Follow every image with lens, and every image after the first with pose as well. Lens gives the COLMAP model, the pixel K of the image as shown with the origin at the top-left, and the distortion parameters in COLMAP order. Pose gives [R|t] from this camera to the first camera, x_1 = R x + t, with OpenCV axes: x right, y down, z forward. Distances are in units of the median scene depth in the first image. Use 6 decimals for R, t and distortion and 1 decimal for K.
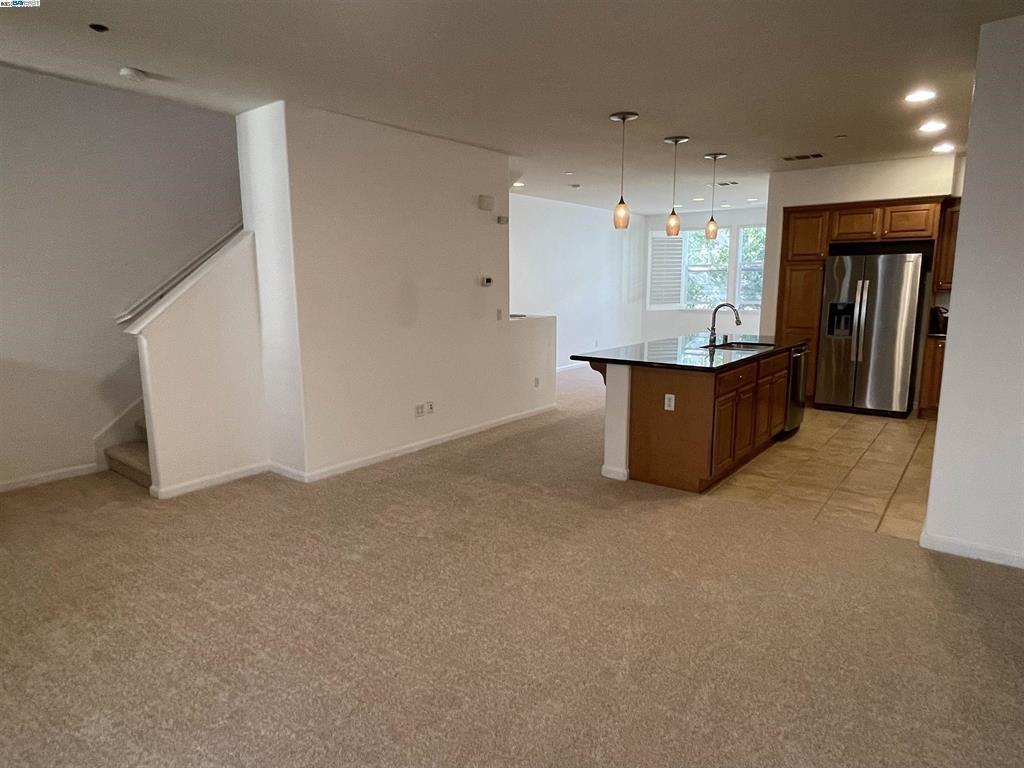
lens RADIAL K [[607.6, 0, 499.1], [0, 607.6, 383.9], [0, 0, 1]] dist [0.020516, -0.038493]
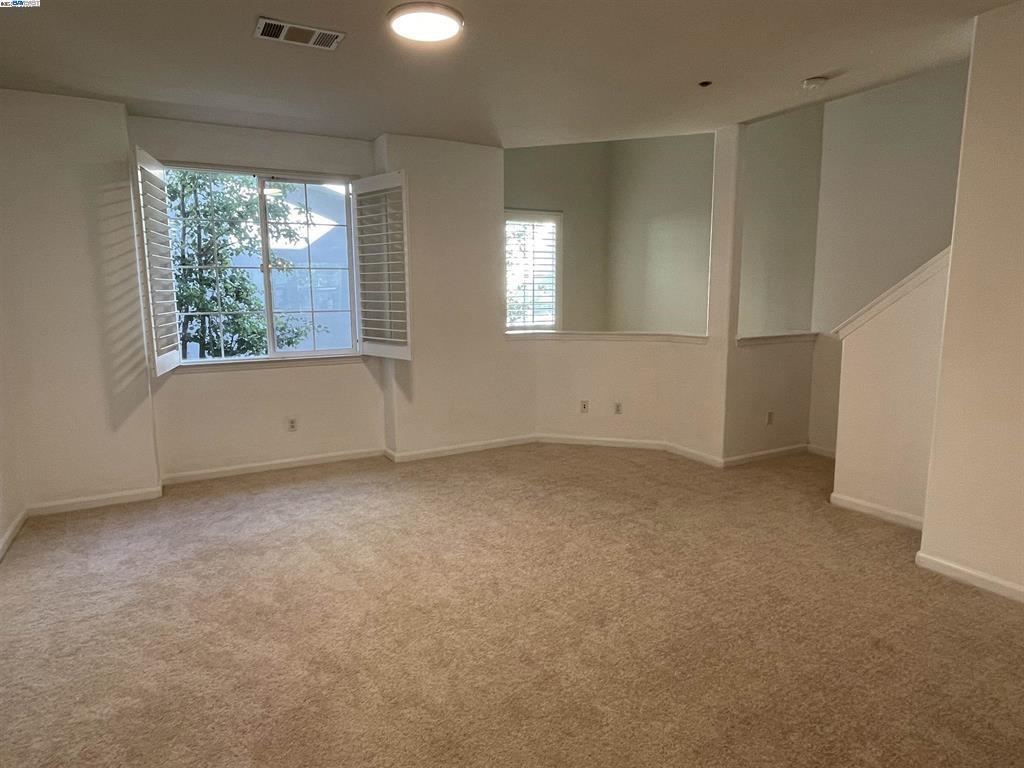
lens RADIAL K [[607.6, 0, 499.1], [0, 607.6, 383.9], [0, 0, 1]] dist [0.020516, -0.038493]
pose [[-0.389085, 0.155038, -0.908062, 0.692801], [-0.136515, 0.965148, 0.223278, -0.187930], [0.911030, 0.210838, -0.354360, 1.075383]]
